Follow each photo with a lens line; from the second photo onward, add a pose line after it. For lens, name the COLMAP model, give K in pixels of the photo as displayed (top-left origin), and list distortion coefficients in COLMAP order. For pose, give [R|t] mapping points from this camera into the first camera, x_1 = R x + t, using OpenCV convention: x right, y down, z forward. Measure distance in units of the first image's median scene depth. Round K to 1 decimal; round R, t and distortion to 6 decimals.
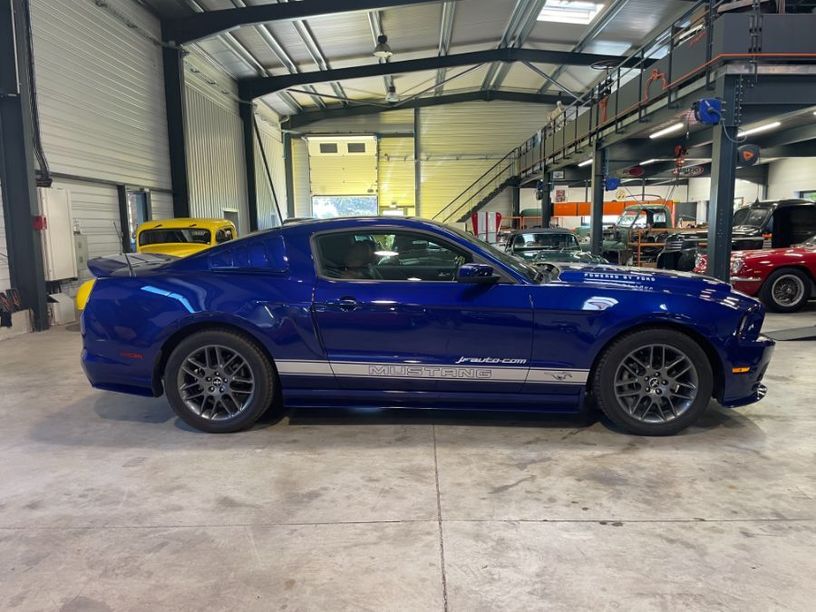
lens RADIAL K [[617.1, 0, 415.4], [0, 617.1, 309.6], [0, 0, 1]] dist [0.094562, -0.127605]
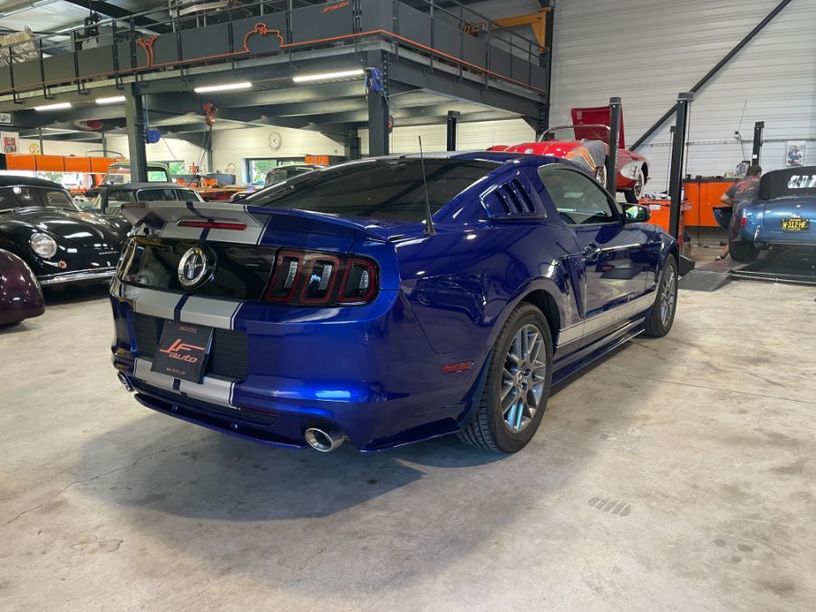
lens RADIAL K [[617.1, 0, 412.1], [0, 617.1, 299.5], [0, 0, 1]] dist [0.094562, -0.127605]
pose [[0.516012, -0.134890, 0.845894, -0.204082], [0.103635, 0.990100, 0.094666, -0.010771], [-0.850289, 0.038815, 0.524882, 0.153909]]
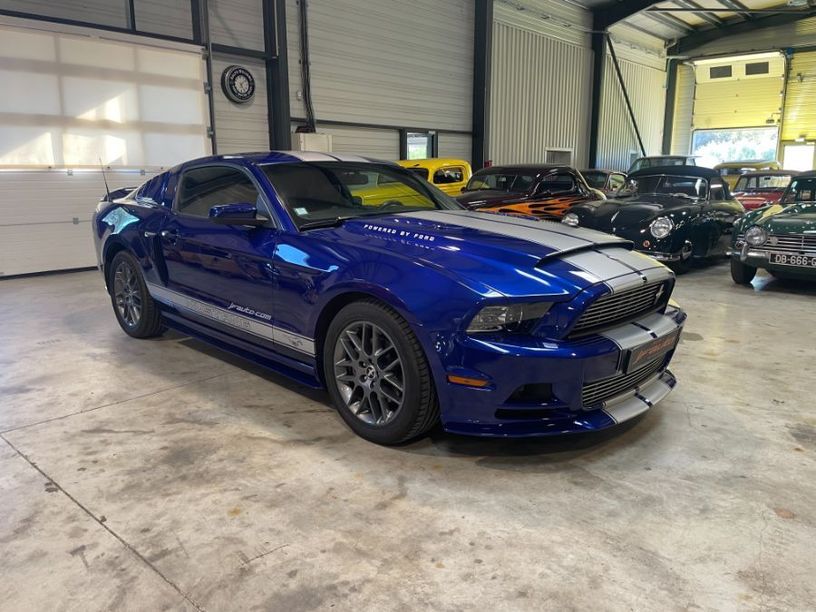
lens RADIAL K [[617.1, 0, 406.4], [0, 617.1, 299.5], [0, 0, 1]] dist [0.094562, -0.127605]
pose [[0.750348, 0.143414, -0.645299, 0.180377], [-0.093503, 0.989394, 0.111162, -0.012024], [0.654397, -0.023072, 0.755799, 0.092390]]
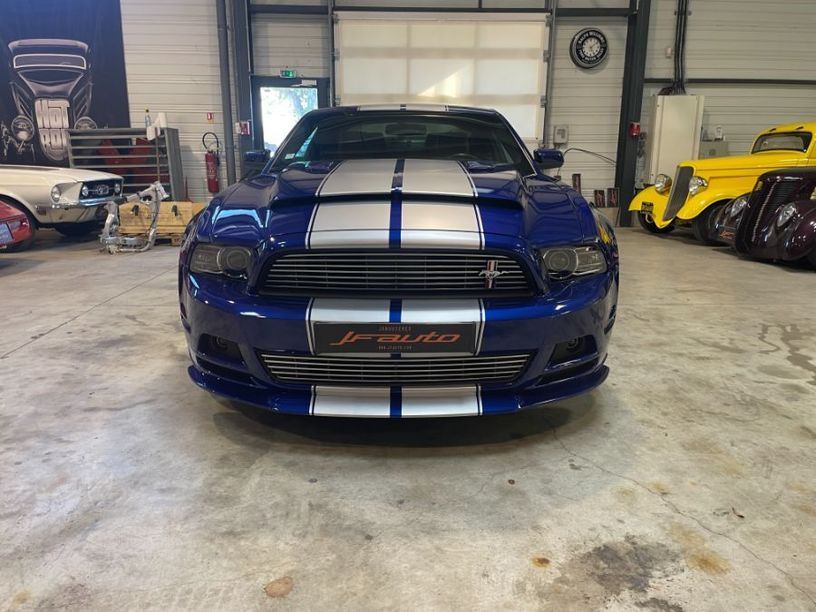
lens RADIAL K [[617.1, 0, 405.9], [0, 617.1, 301.8], [0, 0, 1]] dist [0.094562, -0.127605]
pose [[0.046225, 0.238592, -0.970019, 0.233352], [-0.130881, 0.964133, 0.230907, -0.020346], [0.990320, 0.116284, 0.075794, 0.238354]]
